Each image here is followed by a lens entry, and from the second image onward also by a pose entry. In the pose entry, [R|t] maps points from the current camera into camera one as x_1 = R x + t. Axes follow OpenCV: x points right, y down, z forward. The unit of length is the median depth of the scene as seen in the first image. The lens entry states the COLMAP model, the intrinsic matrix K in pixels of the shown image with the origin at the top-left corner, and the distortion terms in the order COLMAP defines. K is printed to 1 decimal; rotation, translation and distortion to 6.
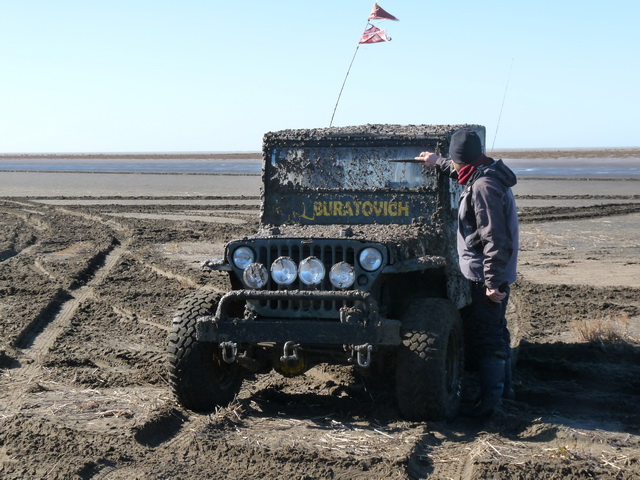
lens RADIAL K [[1300.5, 0, 319.8], [0, 1300.5, 240.5], [0, 0, 1]] dist [0.231841, 0.000000]
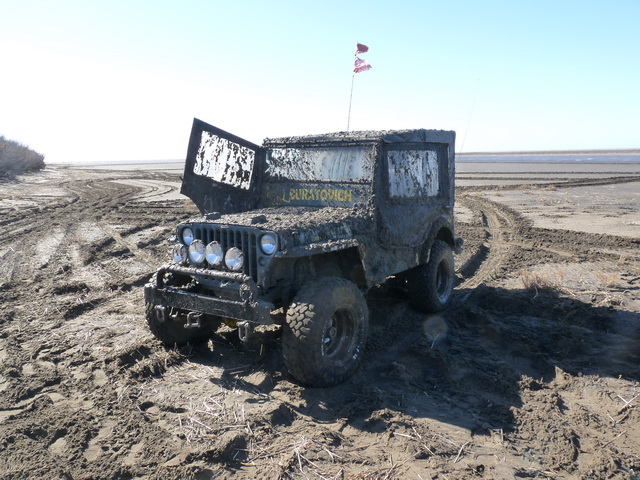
lens RADIAL K [[517.1, 0, 320.6], [0, 517.1, 237.6], [0, 0, 1]] dist [-0.002644, -0.000666]
pose [[0.946516, 0.039279, -0.320256, 0.204104], [-0.008796, 0.995335, 0.096081, -0.032054], [0.322536, -0.088125, 0.942446, 0.512487]]
